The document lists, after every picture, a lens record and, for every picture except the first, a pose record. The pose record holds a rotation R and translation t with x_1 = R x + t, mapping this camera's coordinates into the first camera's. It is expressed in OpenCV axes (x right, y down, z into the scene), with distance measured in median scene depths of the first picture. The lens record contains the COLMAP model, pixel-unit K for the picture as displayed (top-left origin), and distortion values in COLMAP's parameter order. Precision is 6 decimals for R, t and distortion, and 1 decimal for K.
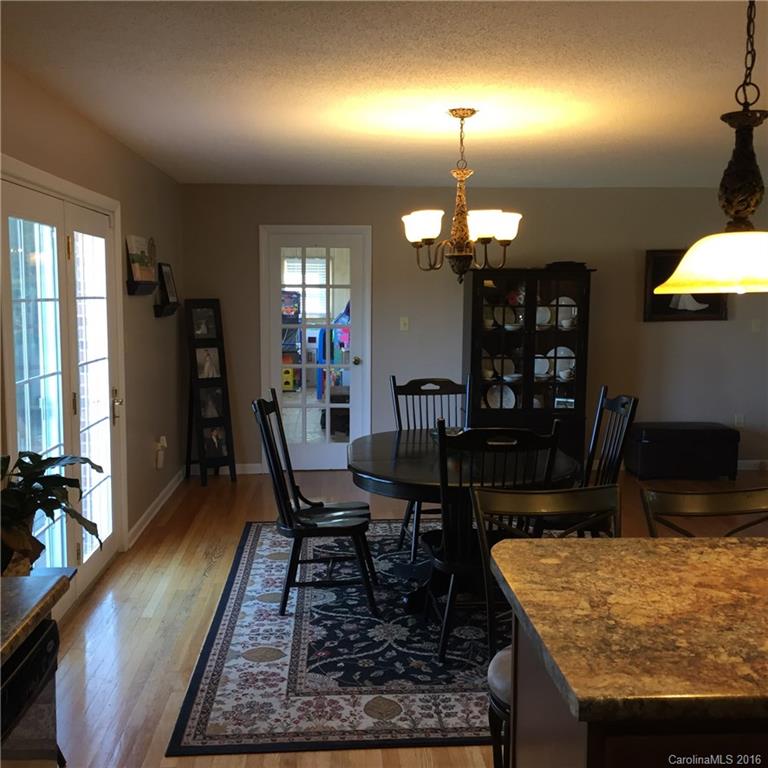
lens RADIAL K [[867.7, 0, 390.2], [0, 867.7, 381.0], [0, 0, 1]] dist [0.011947, 0.000000]
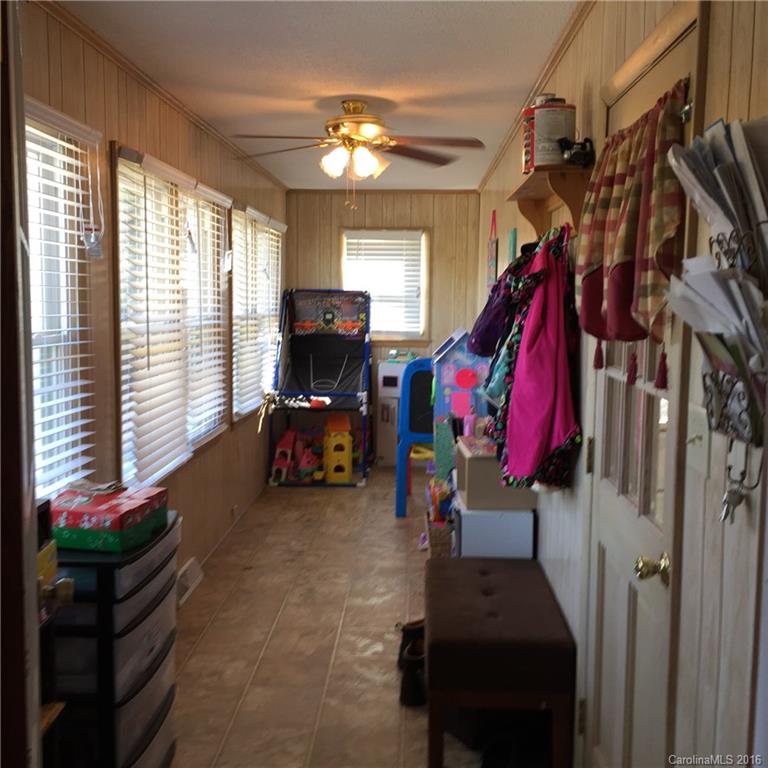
lens RADIAL K [[867.7, 0, 383.9], [0, 867.7, 383.6], [0, 0, 1]] dist [0.011947, 0.000000]
pose [[0.993853, 0.018840, -0.109091, -0.069718], [-0.019245, 0.999811, -0.002667, -0.087489], [0.109020, 0.004750, 0.994028, 0.916439]]
